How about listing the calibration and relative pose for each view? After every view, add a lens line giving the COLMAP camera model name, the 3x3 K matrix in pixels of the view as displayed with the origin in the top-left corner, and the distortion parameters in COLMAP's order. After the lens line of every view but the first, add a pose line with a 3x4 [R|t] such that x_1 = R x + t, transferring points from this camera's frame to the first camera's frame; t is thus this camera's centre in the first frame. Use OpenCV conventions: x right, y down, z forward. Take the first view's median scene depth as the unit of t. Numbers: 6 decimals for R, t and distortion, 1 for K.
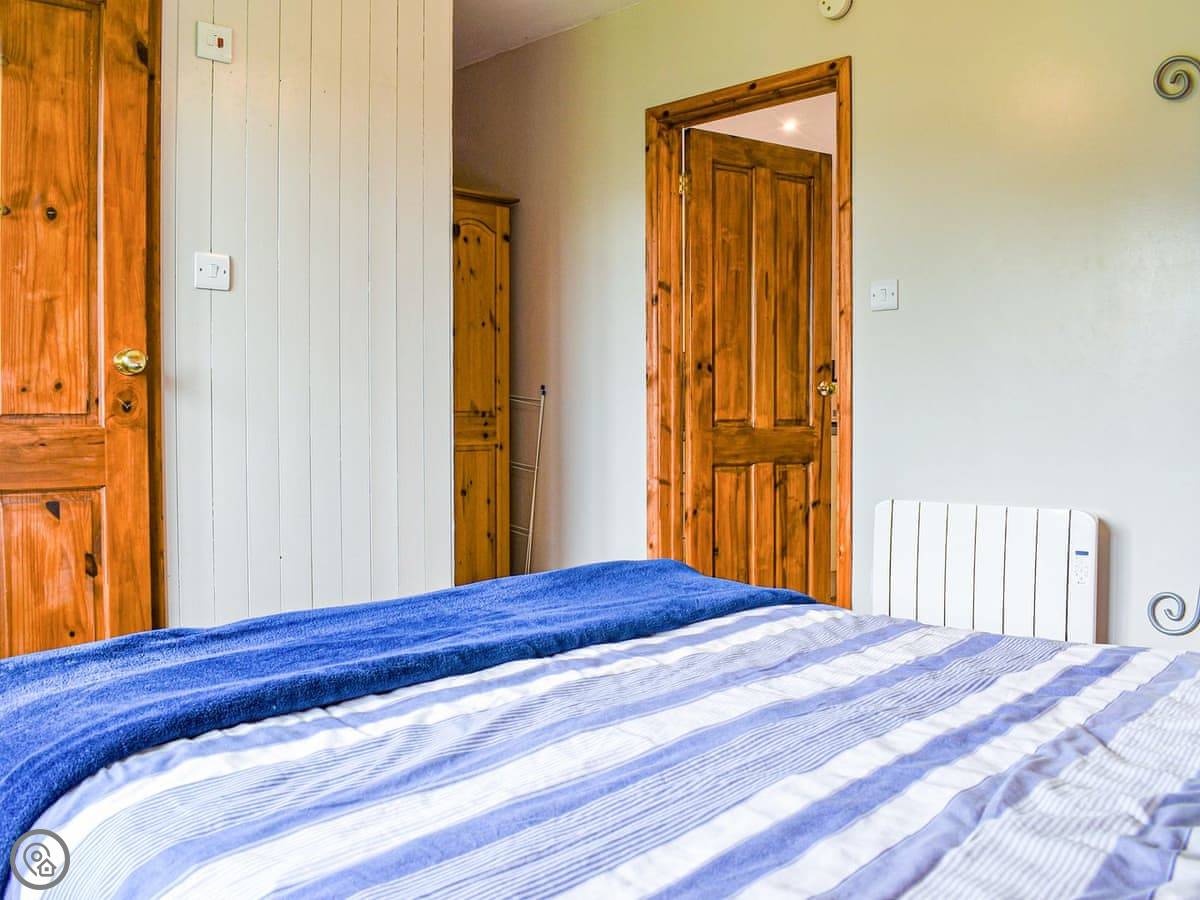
lens RADIAL K [[1139.7, 0, 600.0], [0, 1139.7, 450.0], [0, 0, 1]] dist [-0.106122, 0.009358]
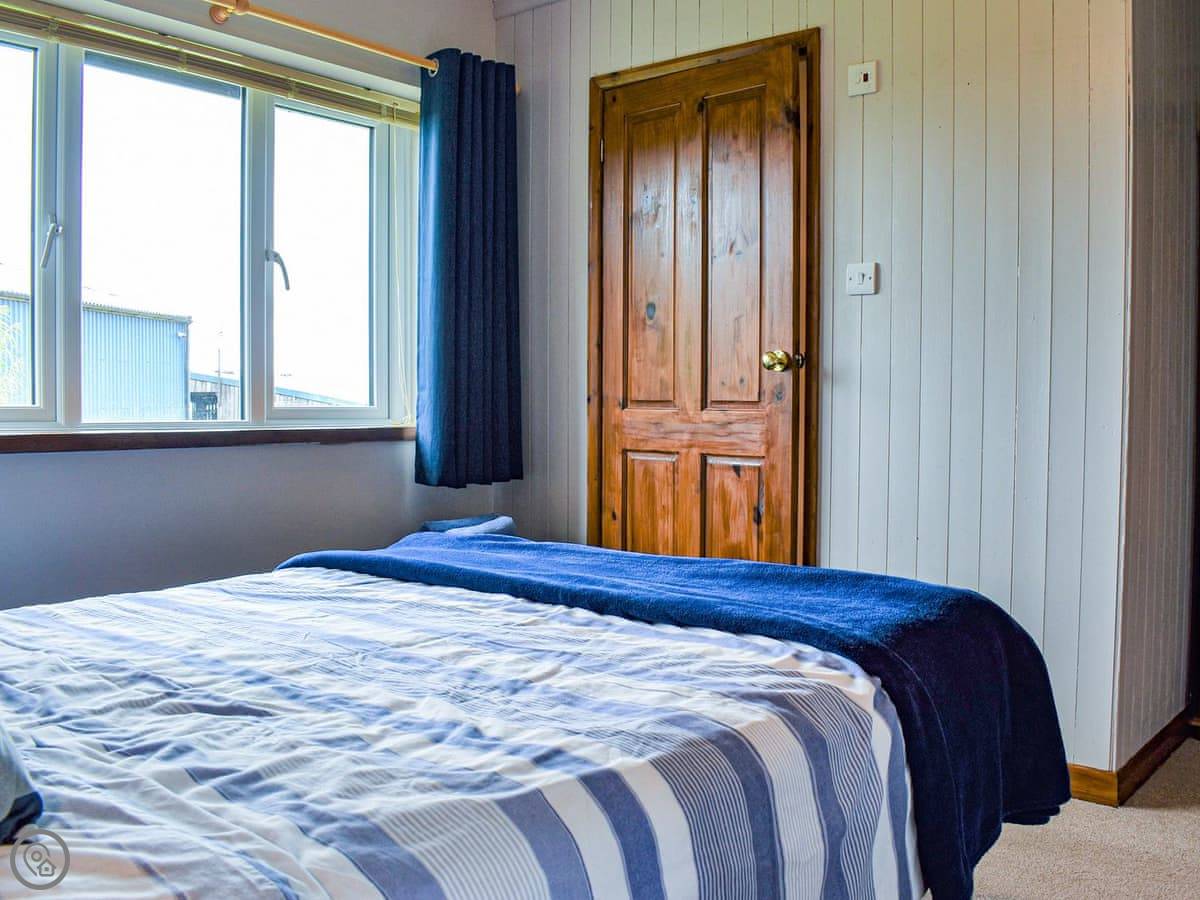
lens RADIAL K [[1139.7, 0, 600.0], [0, 1139.7, 450.0], [0, 0, 1]] dist [-0.106122, 0.009358]
pose [[0.079087, 0.043061, -0.995937, 0.865132], [-0.033096, 0.998629, 0.040550, -0.022825], [0.996318, 0.029755, 0.080404, 0.694688]]
